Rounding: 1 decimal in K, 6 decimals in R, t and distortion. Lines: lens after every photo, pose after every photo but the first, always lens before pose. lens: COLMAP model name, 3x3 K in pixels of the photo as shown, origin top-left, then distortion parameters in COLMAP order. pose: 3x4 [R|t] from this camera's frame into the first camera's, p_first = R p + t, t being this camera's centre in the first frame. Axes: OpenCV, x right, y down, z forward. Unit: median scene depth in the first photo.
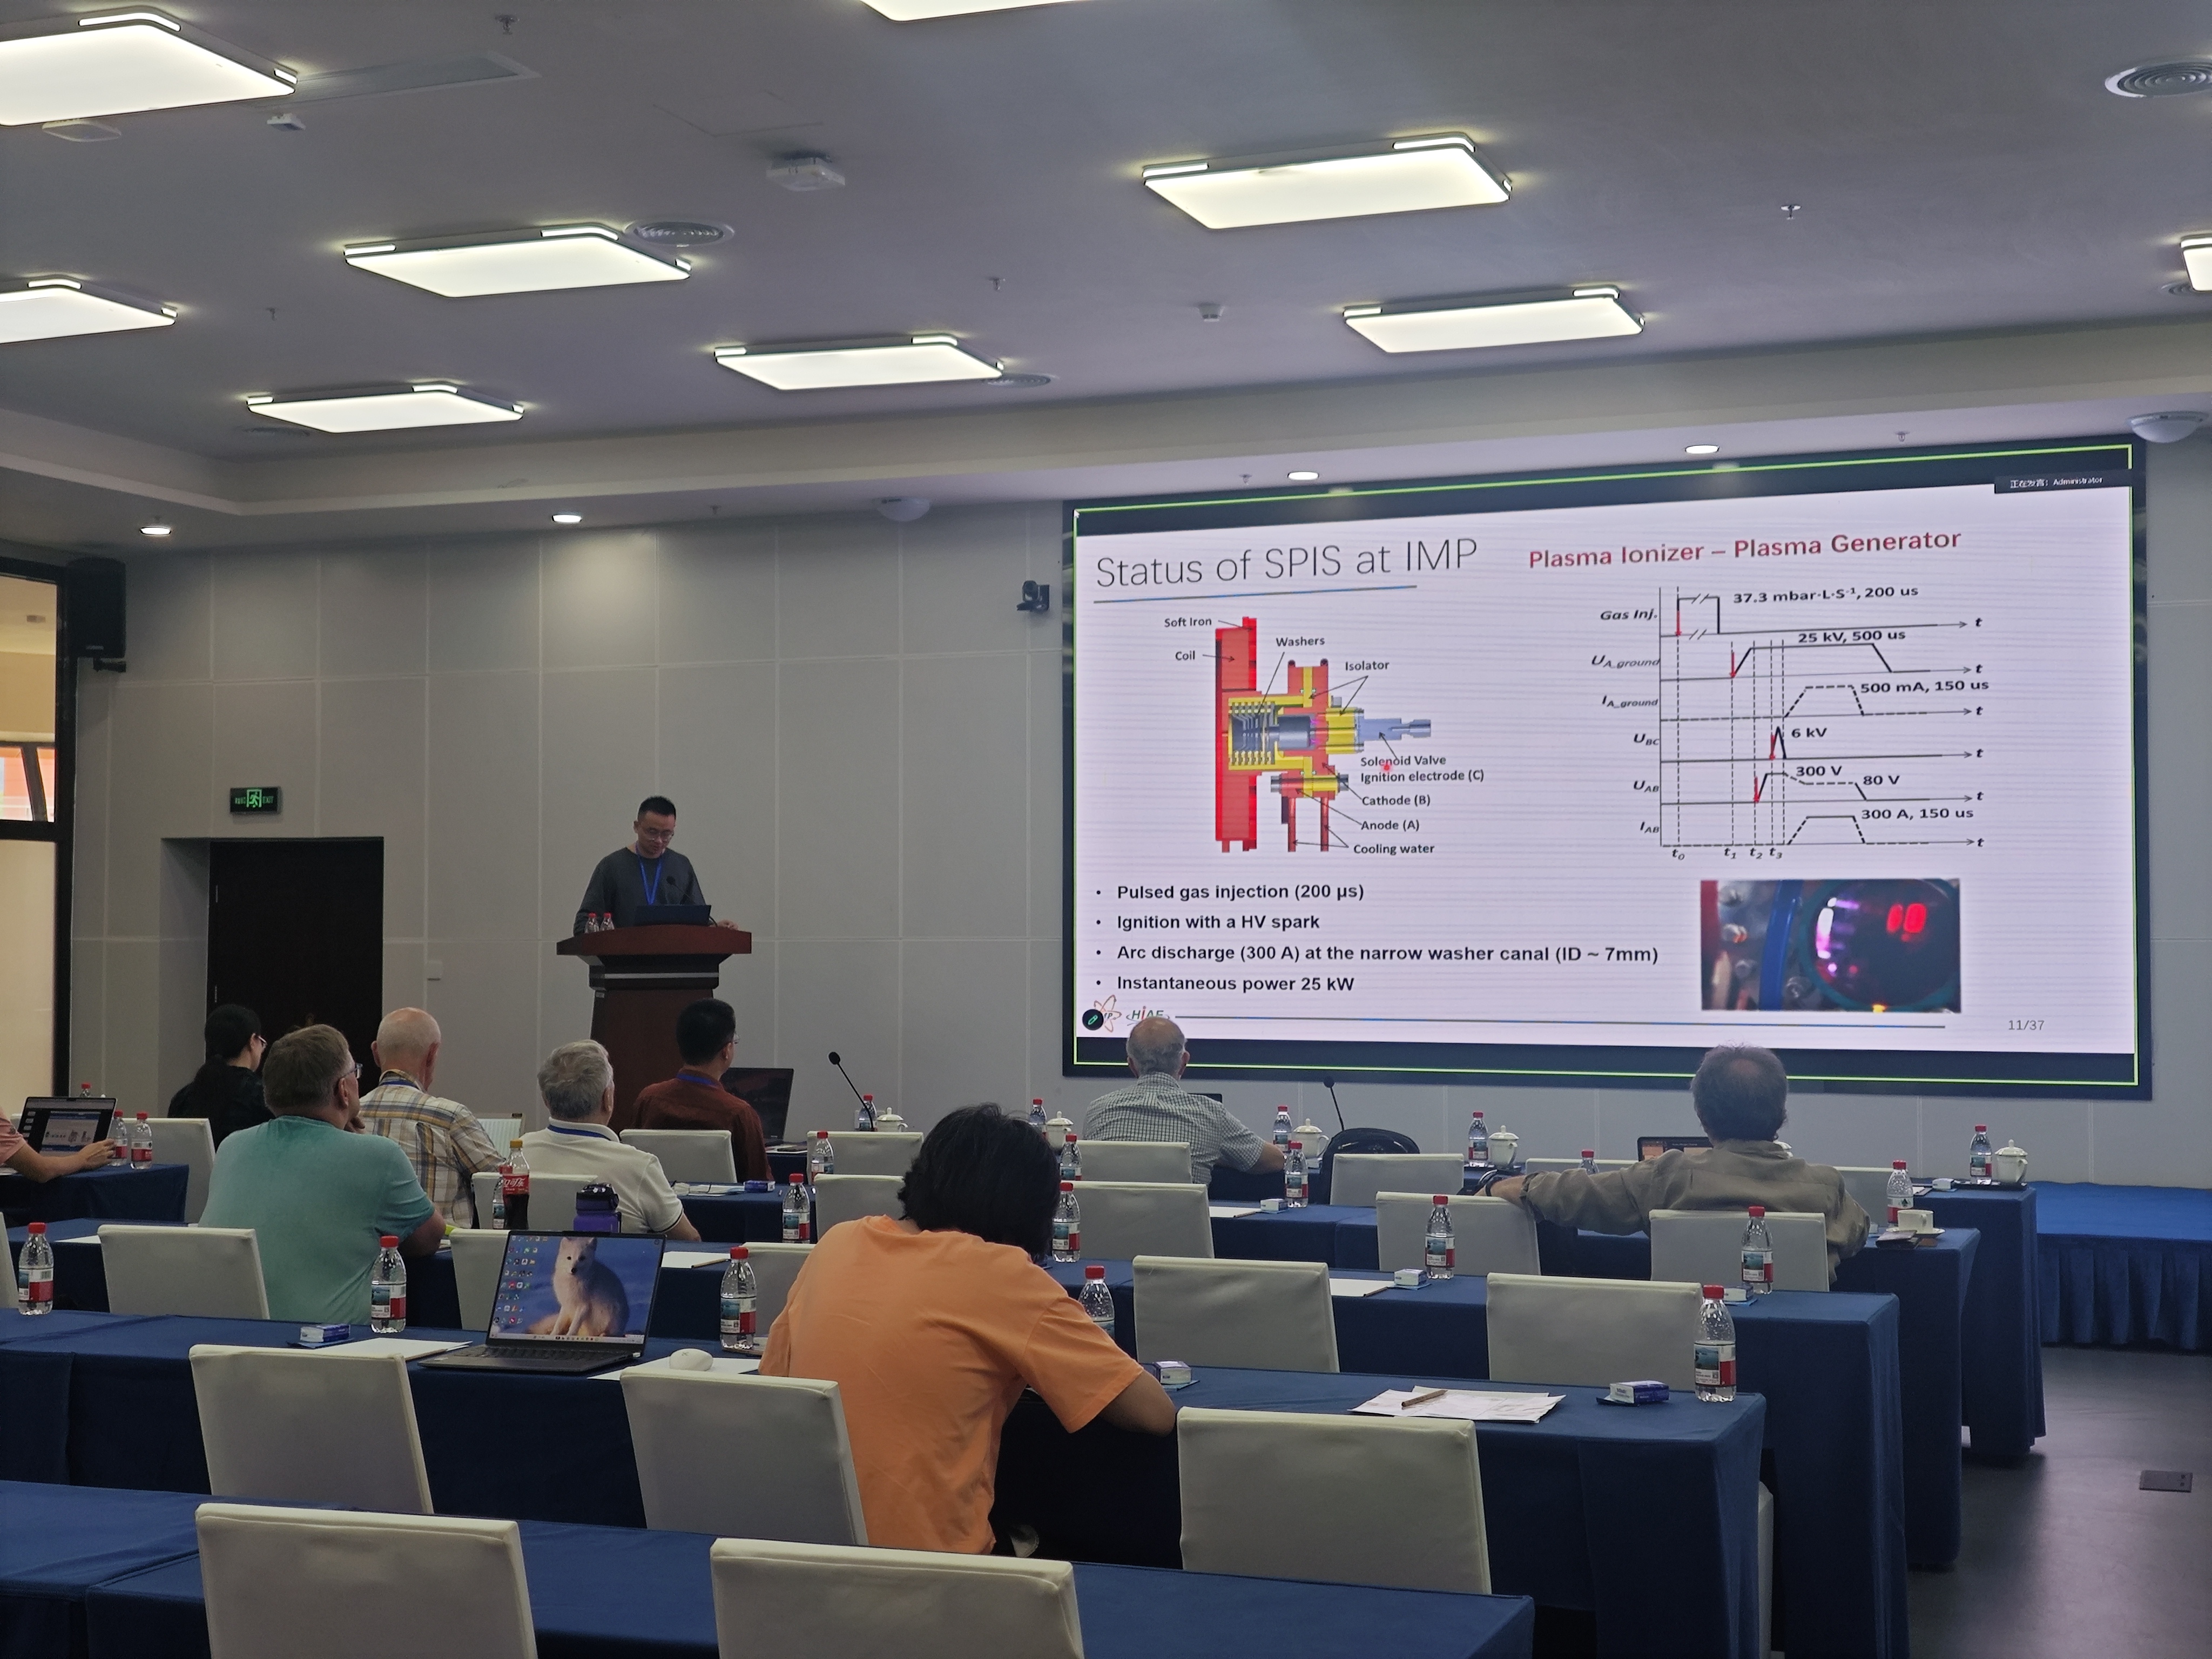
lens RADIAL K [[2993.3, 0, 1076.9], [0, 2993.3, 854.1], [0, 0, 1]] dist [0.208827, -0.731988]
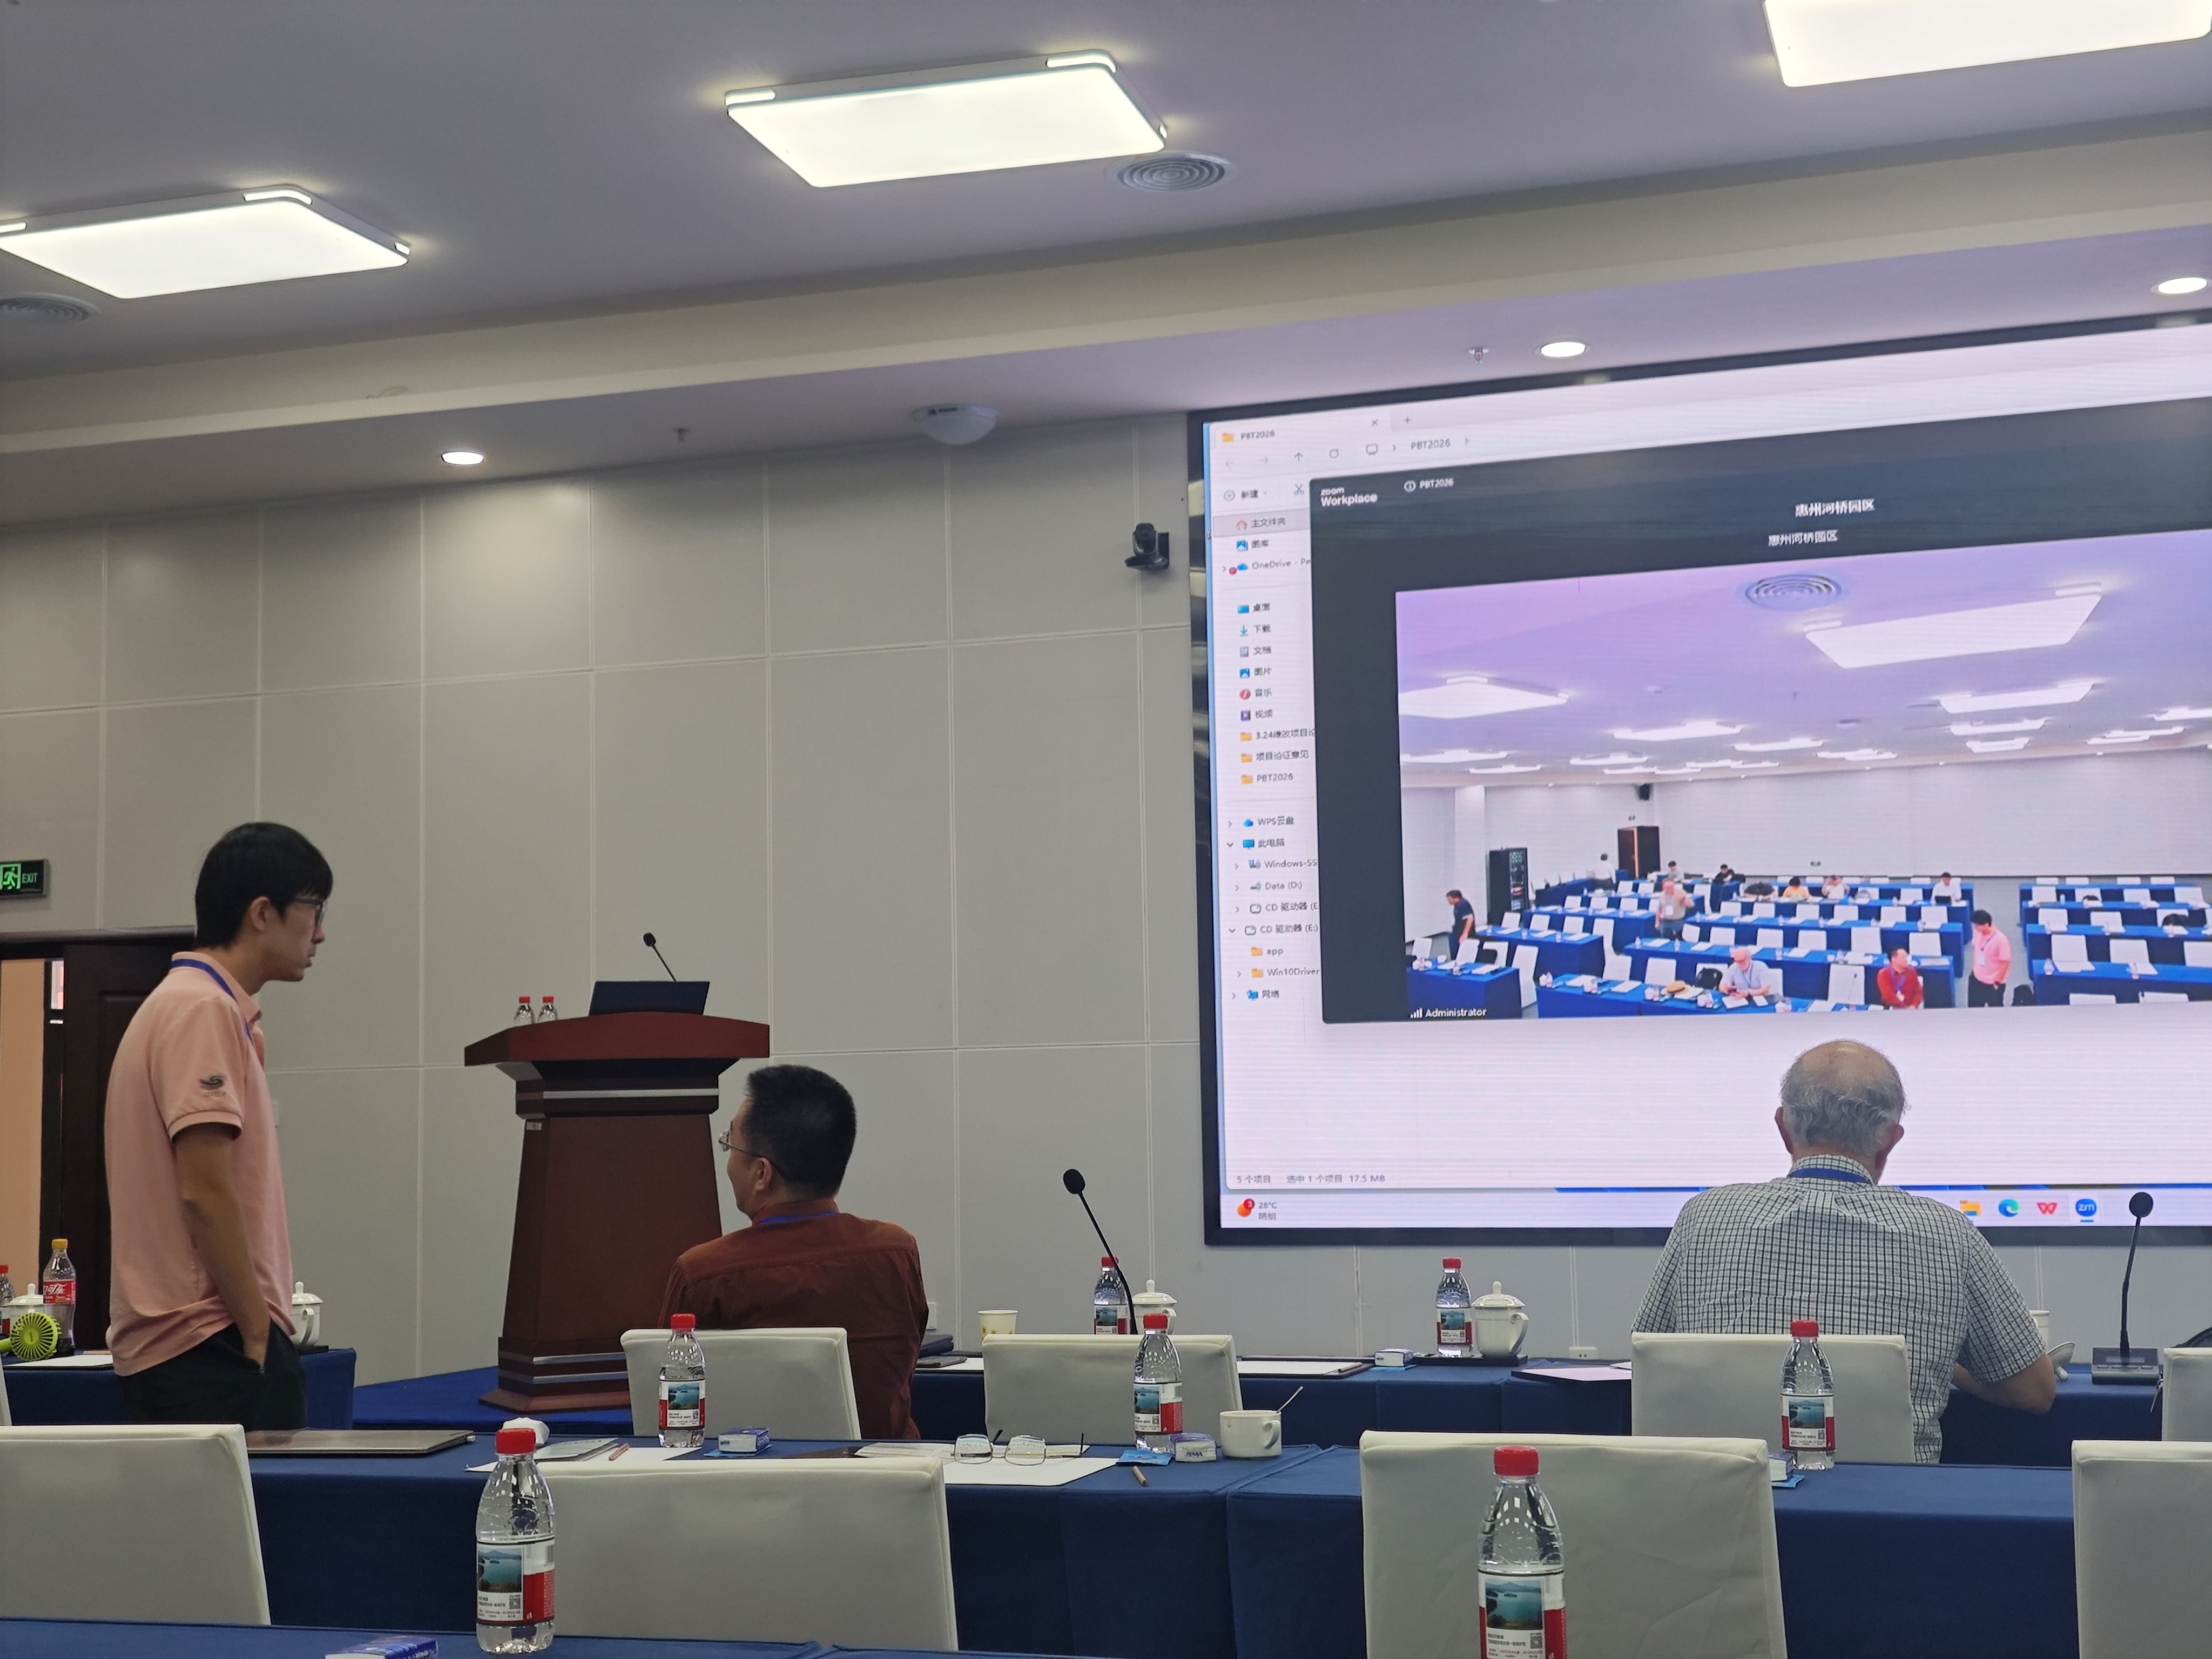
lens RADIAL K [[3012.5, 0, 1064.9], [0, 3012.5, 831.8], [0, 0, 1]] dist [0.218080, -0.771314]
pose [[0.998588, -0.012129, 0.051710, -0.082032], [0.015830, 0.997295, -0.071777, 0.034154], [-0.050700, 0.072495, 0.996079, 0.361096]]
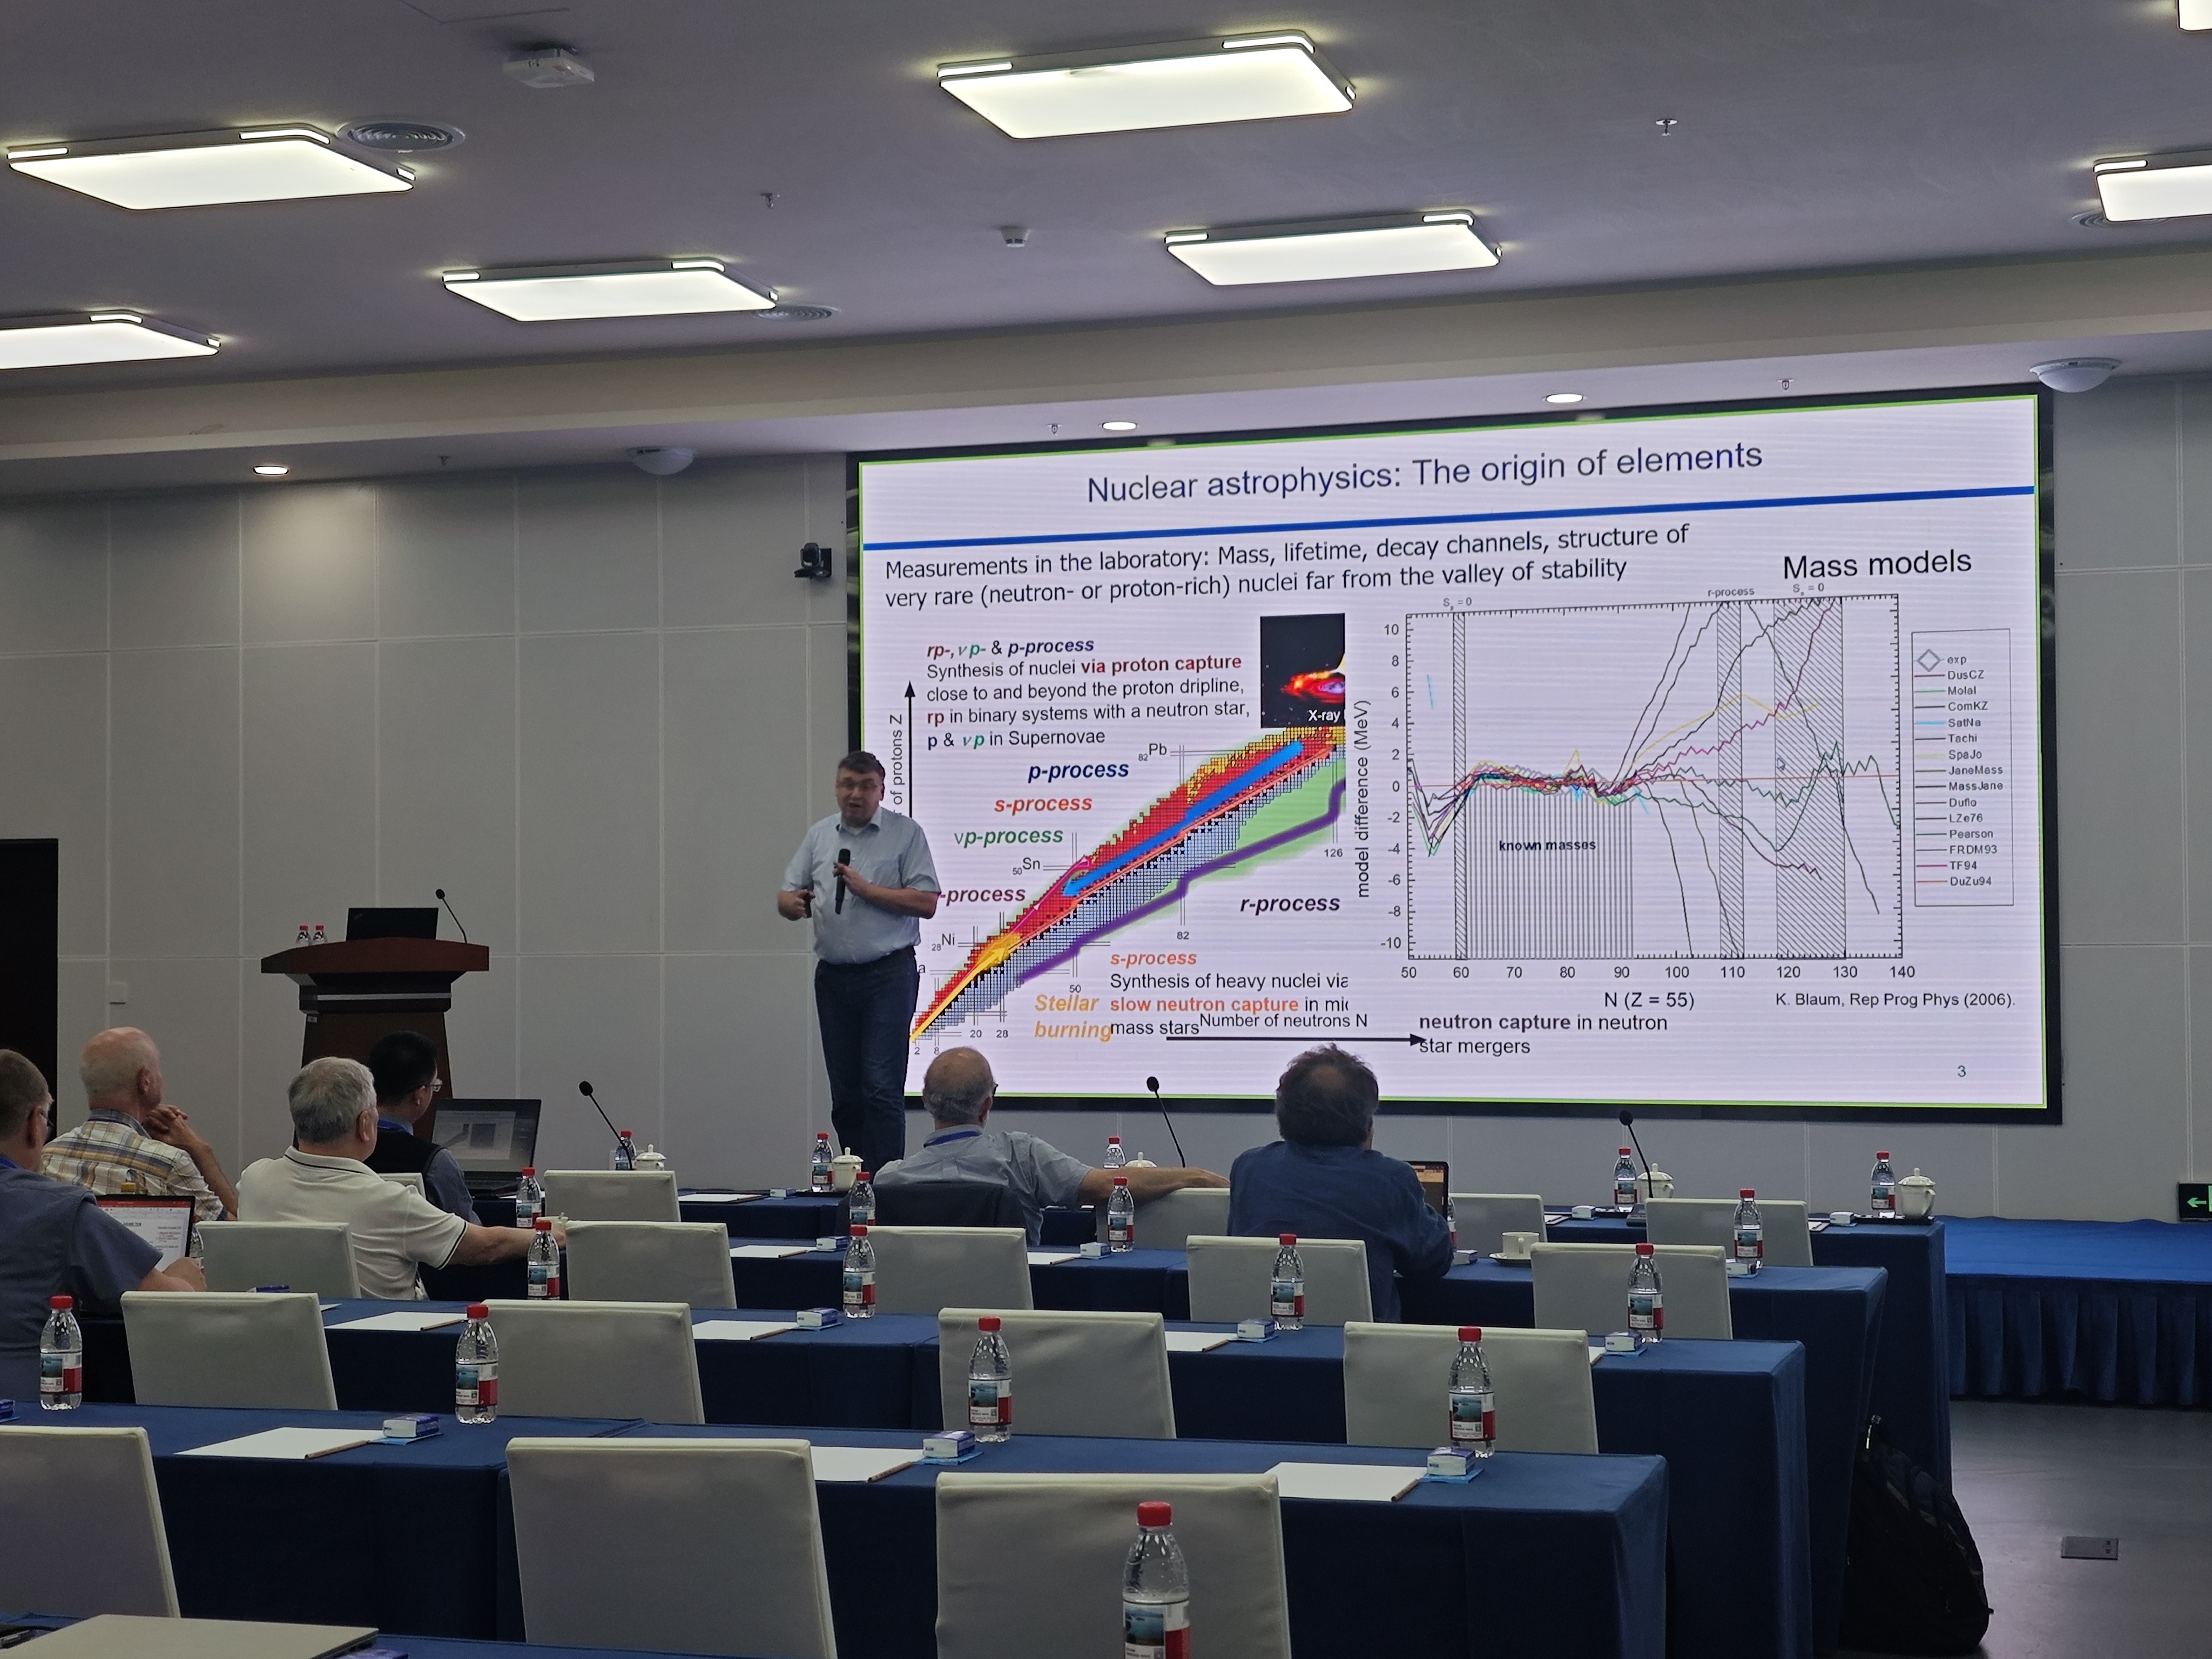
lens RADIAL K [[3365.9, 0, 1065.4], [0, 3365.9, 866.0], [0, 0, 1]] dist [0.246504, -1.104558]
pose [[0.998135, -0.003571, 0.060939, -0.001591], [0.003487, 0.999993, 0.001489, 0.002114], [-0.060944, -0.001274, 0.998140, 0.011293]]
